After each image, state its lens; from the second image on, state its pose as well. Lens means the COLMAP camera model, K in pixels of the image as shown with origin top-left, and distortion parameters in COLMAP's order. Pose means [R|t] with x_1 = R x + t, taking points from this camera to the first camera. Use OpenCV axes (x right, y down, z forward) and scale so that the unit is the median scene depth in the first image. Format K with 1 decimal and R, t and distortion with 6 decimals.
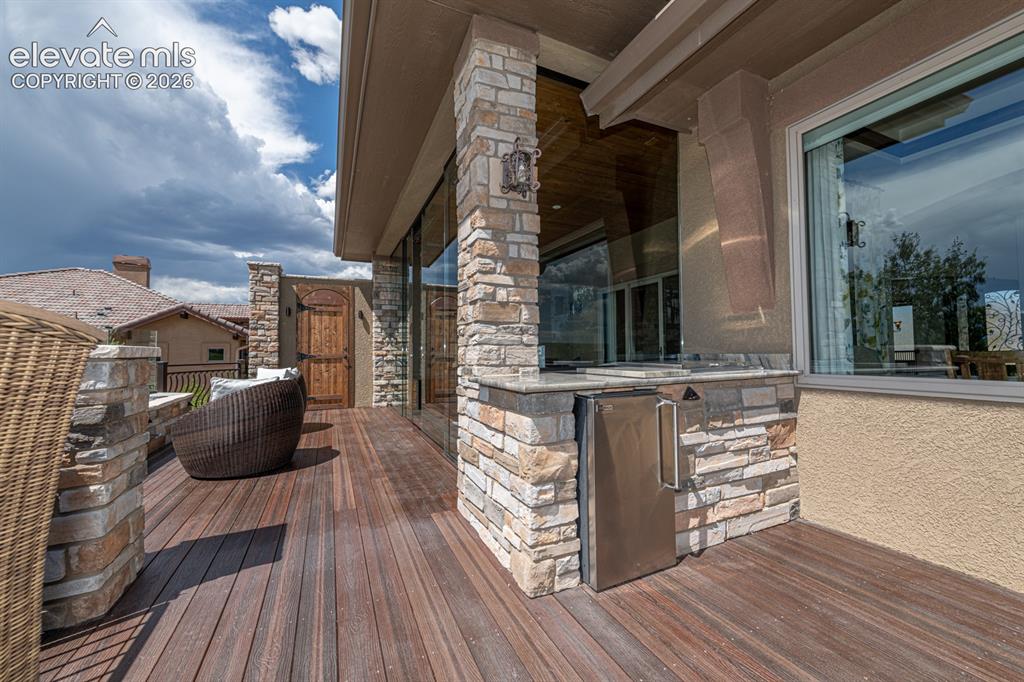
lens RADIAL K [[398.0, 0, 513.3], [0, 398.0, 339.2], [0, 0, 1]] dist [-0.000464, -0.000049]
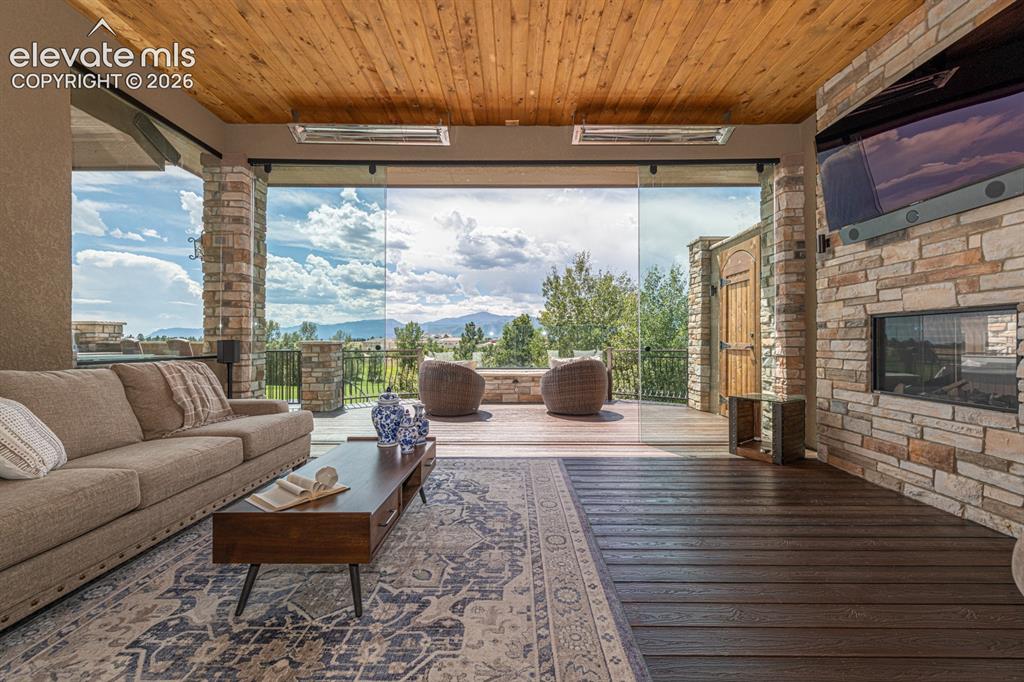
lens RADIAL K [[398.0, 0, 516.4], [0, 398.0, 341.2], [0, 0, 1]] dist [-0.000464, -0.000049]
pose [[-0.427964, 0.012702, -0.903706, 0.331823], [0.010895, 0.999901, 0.008895, 0.024511], [0.903730, -0.006039, -0.428060, 0.926376]]
